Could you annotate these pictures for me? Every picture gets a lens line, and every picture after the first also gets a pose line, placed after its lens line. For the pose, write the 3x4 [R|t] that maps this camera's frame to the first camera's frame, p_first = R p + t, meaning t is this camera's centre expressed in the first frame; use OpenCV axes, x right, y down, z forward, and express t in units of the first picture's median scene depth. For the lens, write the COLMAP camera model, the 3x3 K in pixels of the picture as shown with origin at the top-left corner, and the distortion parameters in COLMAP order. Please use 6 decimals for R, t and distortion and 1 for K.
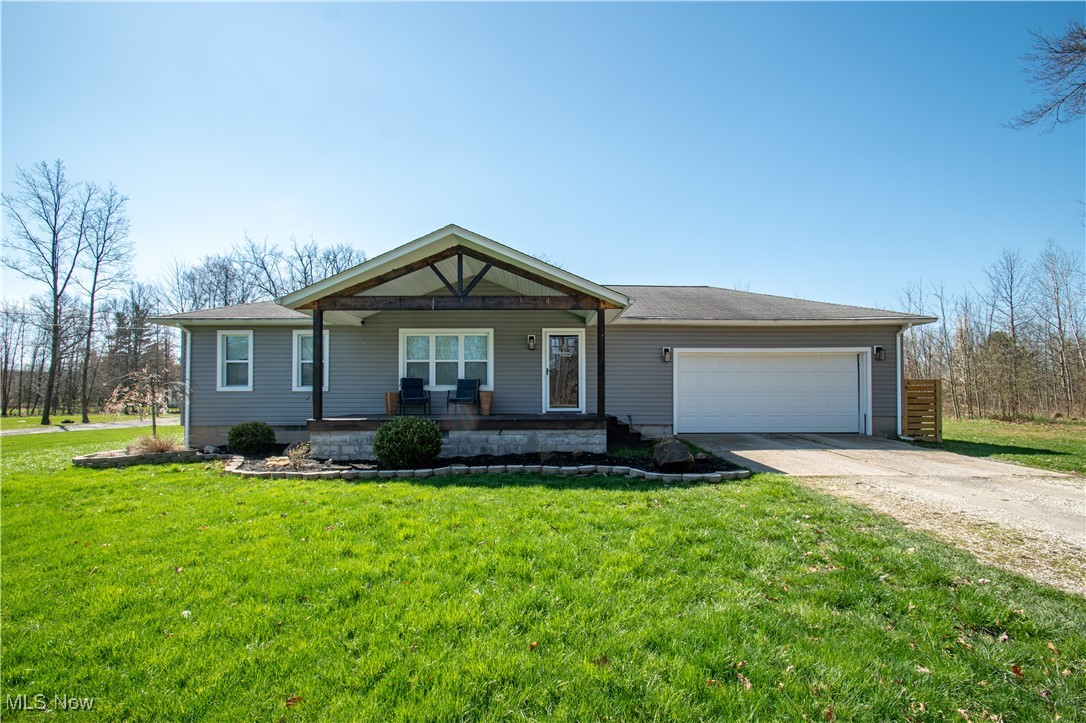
lens RADIAL K [[478.8, 0, 539.6], [0, 478.8, 381.5], [0, 0, 1]] dist [0.016970, -0.014483]
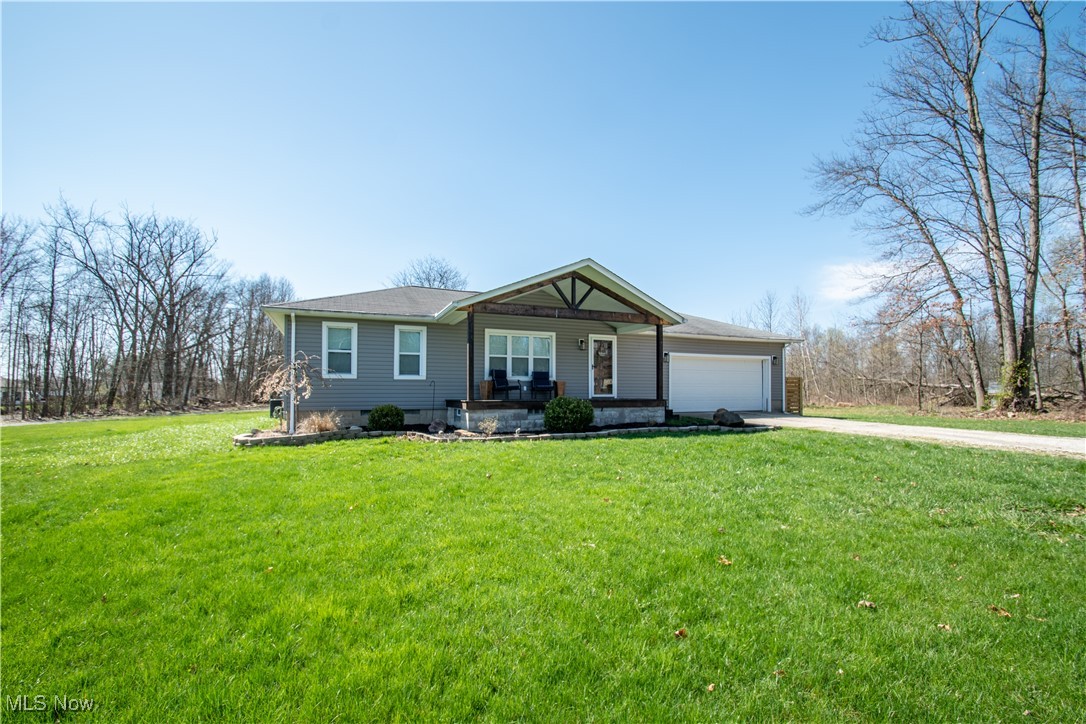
lens RADIAL K [[478.8, 0, 539.6], [0, 478.8, 382.0], [0, 0, 1]] dist [0.016970, -0.014483]
pose [[0.922618, 0.011056, 0.385556, -0.633195], [-0.010996, 0.999937, -0.002361, 0.025723], [-0.385558, -0.002061, 0.922681, -0.169393]]
